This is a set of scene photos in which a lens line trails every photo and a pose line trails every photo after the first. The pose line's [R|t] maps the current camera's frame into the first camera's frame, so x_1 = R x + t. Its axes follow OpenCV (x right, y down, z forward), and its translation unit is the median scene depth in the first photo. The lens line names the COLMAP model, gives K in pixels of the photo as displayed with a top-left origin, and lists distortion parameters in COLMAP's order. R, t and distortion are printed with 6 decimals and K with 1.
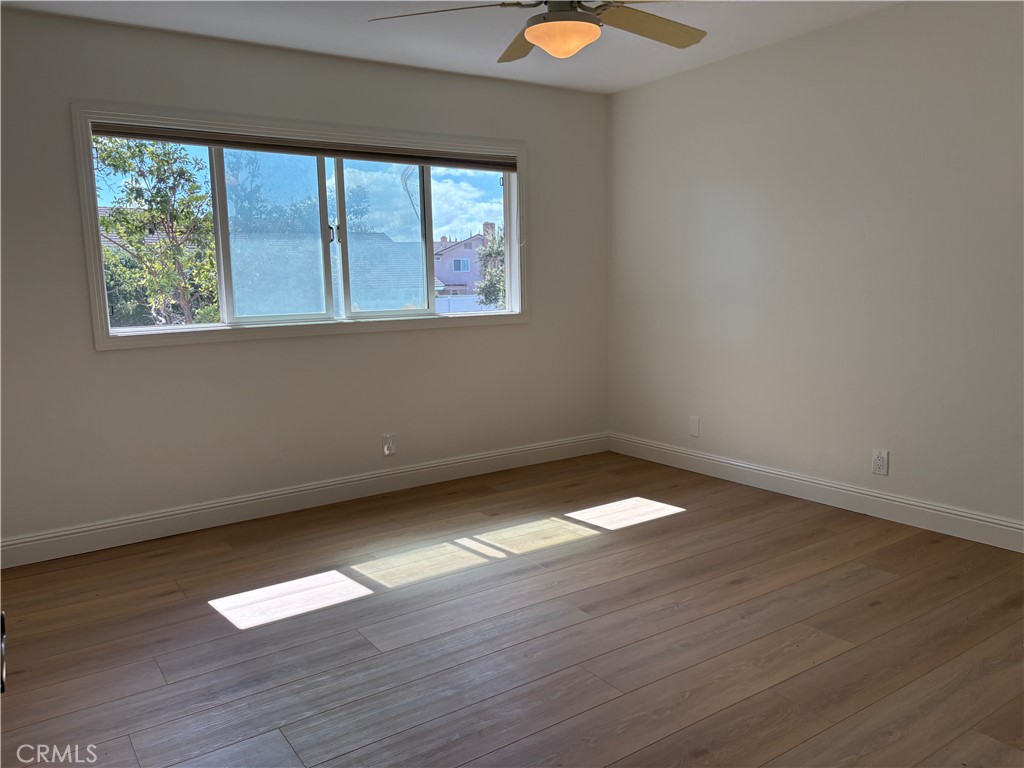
lens RADIAL K [[771.4, 0, 514.5], [0, 771.4, 387.0], [0, 0, 1]] dist [0.028746, -0.003462]
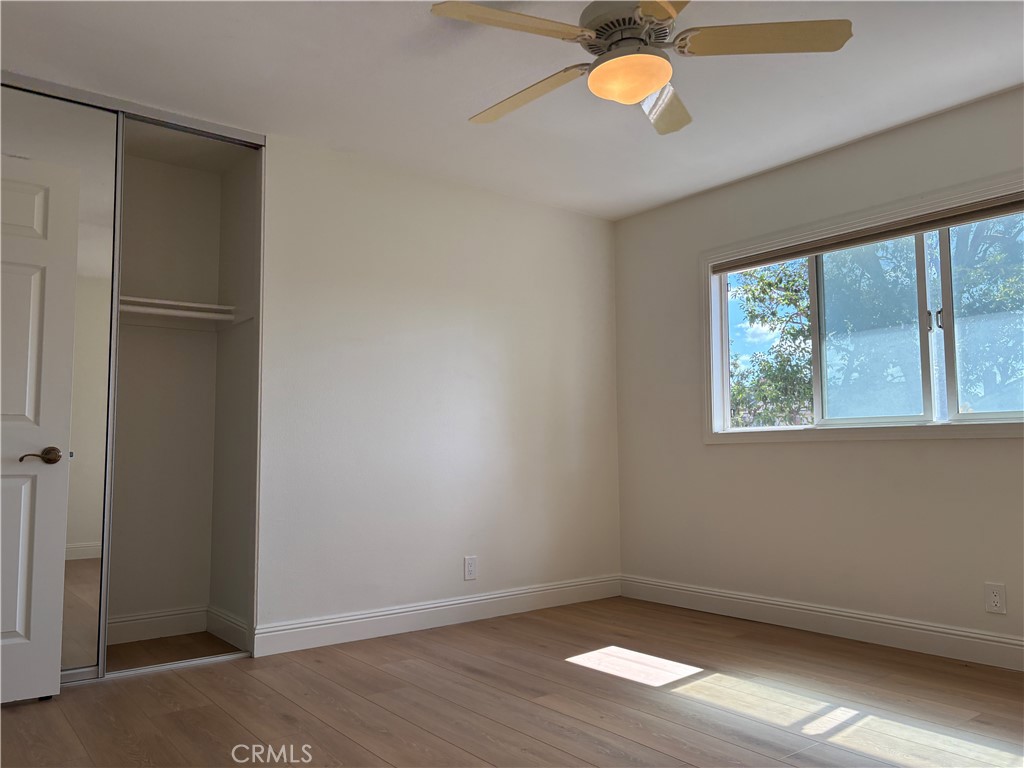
lens RADIAL K [[771.4, 0, 514.5], [0, 771.4, 387.0], [0, 0, 1]] dist [0.028746, -0.003462]
pose [[0.078027, -0.060256, -0.995129, 0.653405], [-0.142675, 0.987222, -0.070964, -0.003443], [0.986689, 0.147518, 0.068433, 0.603923]]
